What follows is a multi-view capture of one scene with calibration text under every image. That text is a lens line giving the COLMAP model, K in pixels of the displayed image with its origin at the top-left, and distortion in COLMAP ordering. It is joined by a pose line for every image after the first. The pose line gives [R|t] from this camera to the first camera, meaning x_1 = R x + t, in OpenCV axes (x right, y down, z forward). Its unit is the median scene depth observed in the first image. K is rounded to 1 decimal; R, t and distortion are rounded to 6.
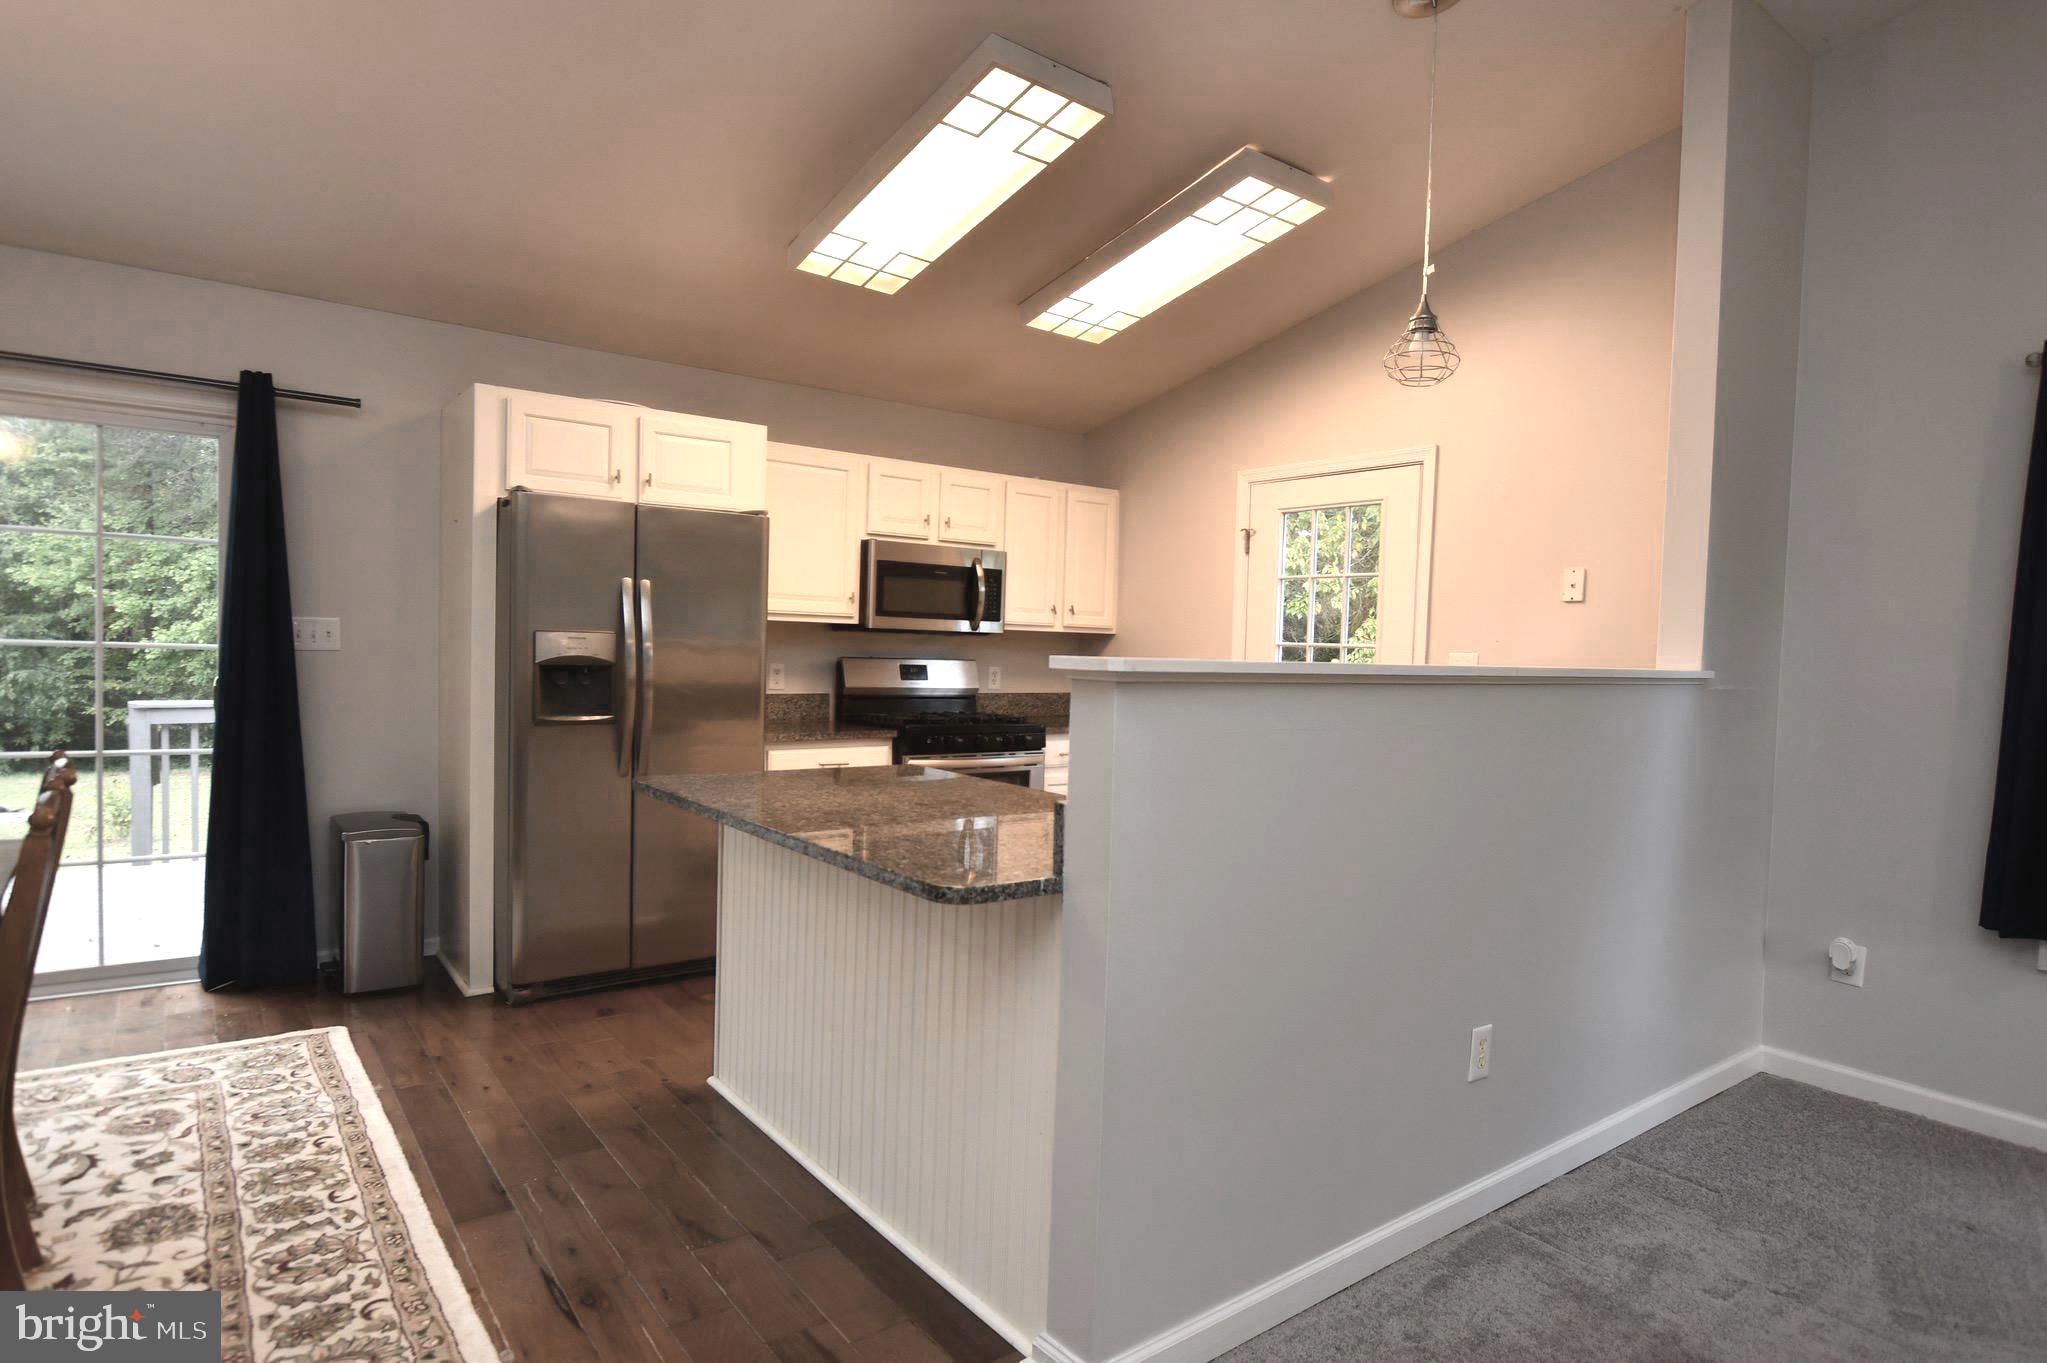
lens RADIAL K [[1120.4, 0, 1023.5], [0, 1120.4, 681.5], [0, 0, 1]] dist [-0.025107, 0.000088]
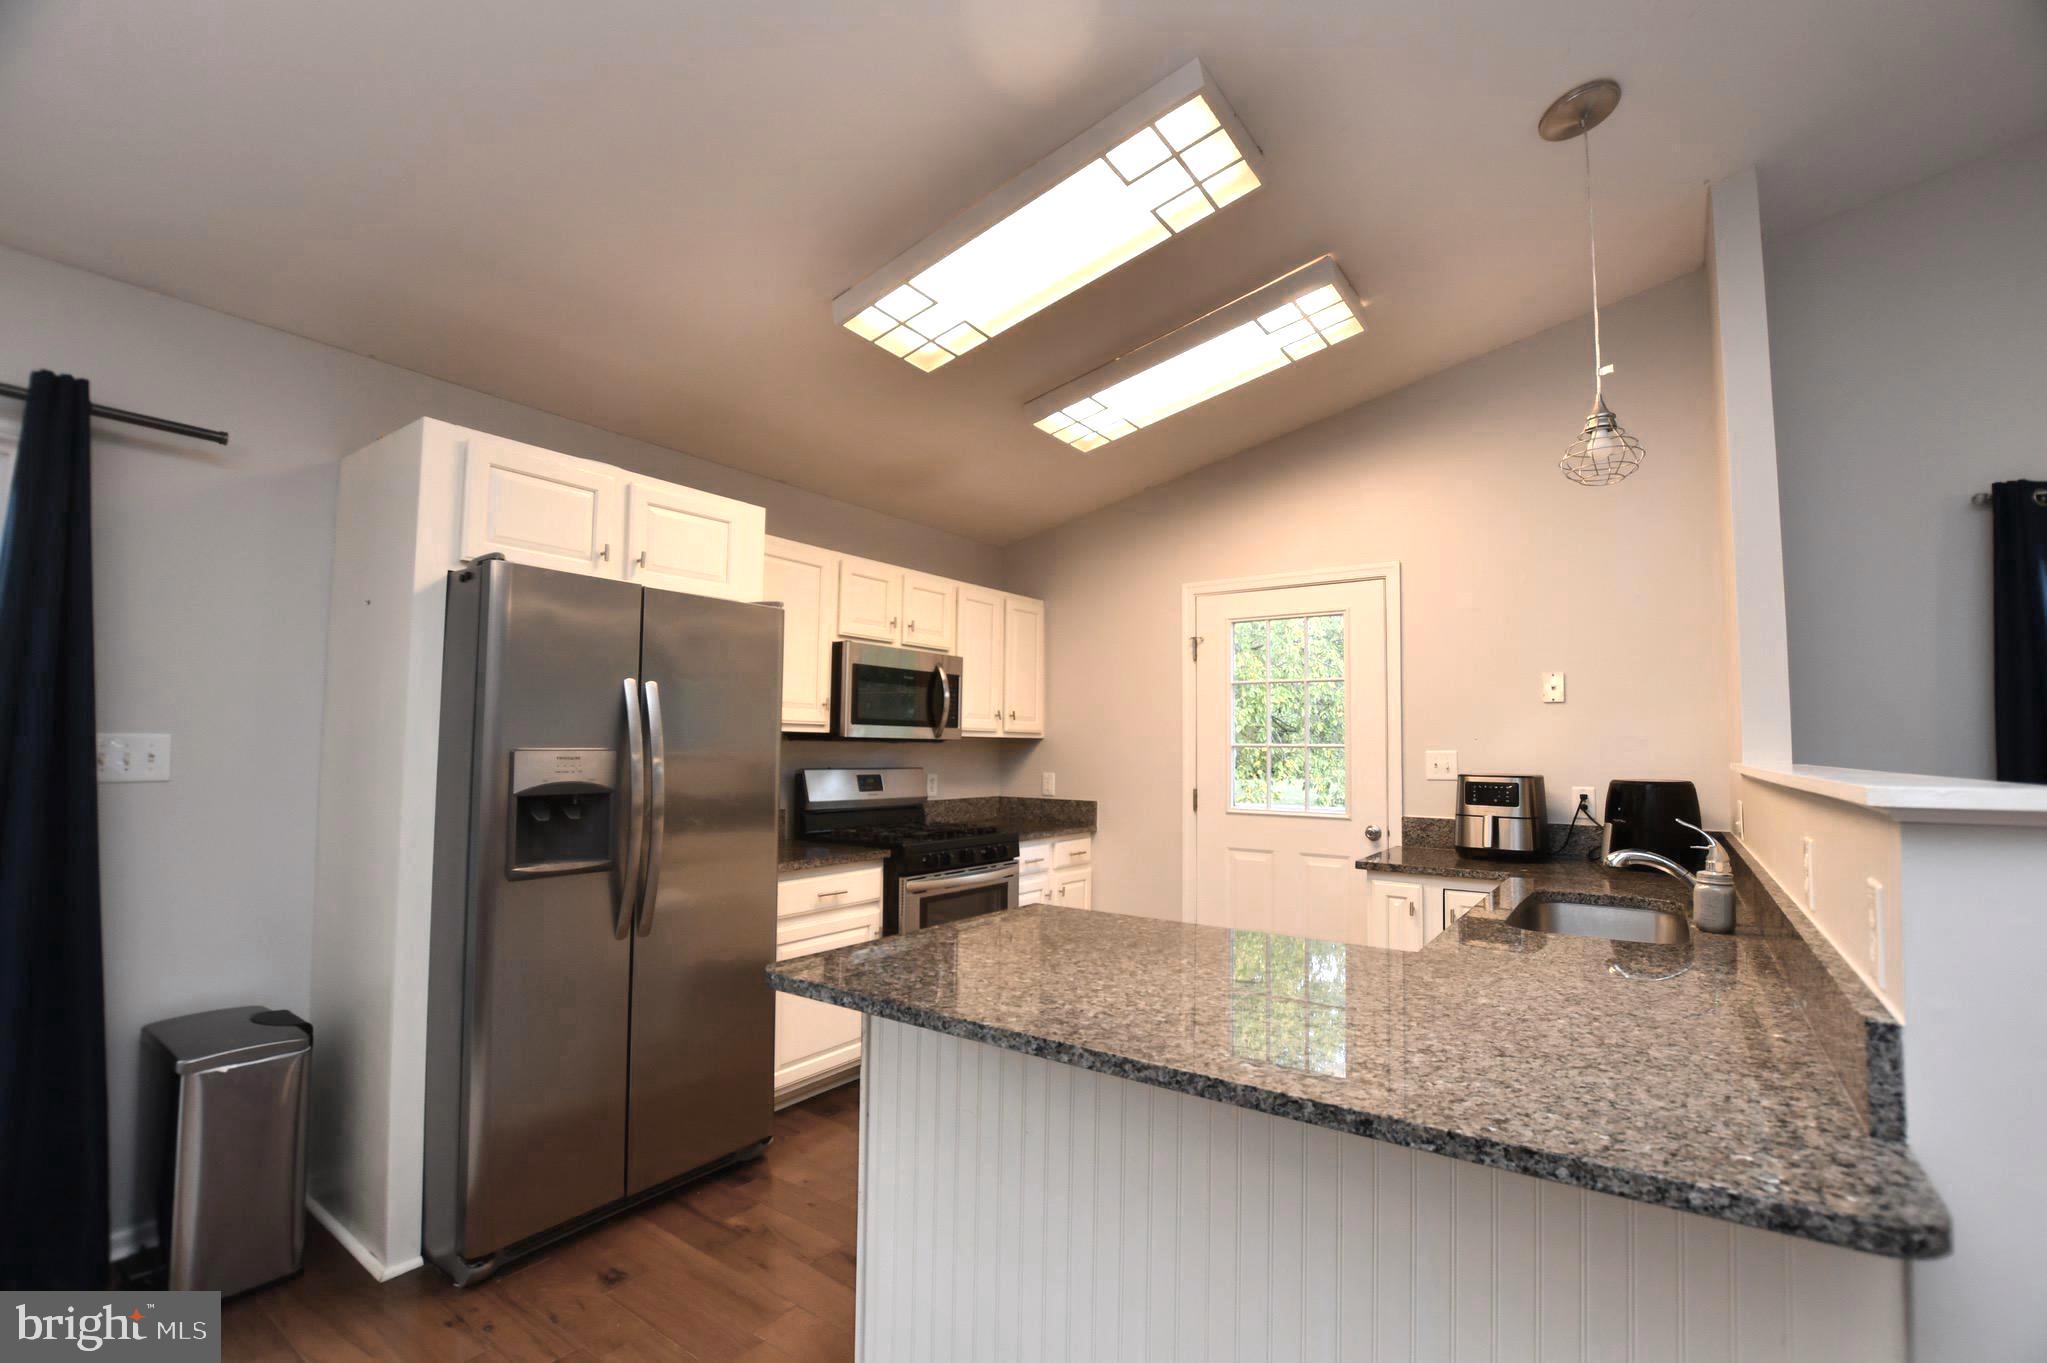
lens RADIAL K [[890.6, 0, 1023.5], [0, 890.6, 681.5], [0, 0, 1]] dist [-0.043725, 0.007323]
pose [[0.953562, 0.001935, 0.301190, -0.240399], [0.028476, 0.994921, -0.096548, -0.020481], [-0.299847, 0.100641, 0.948664, 0.289026]]
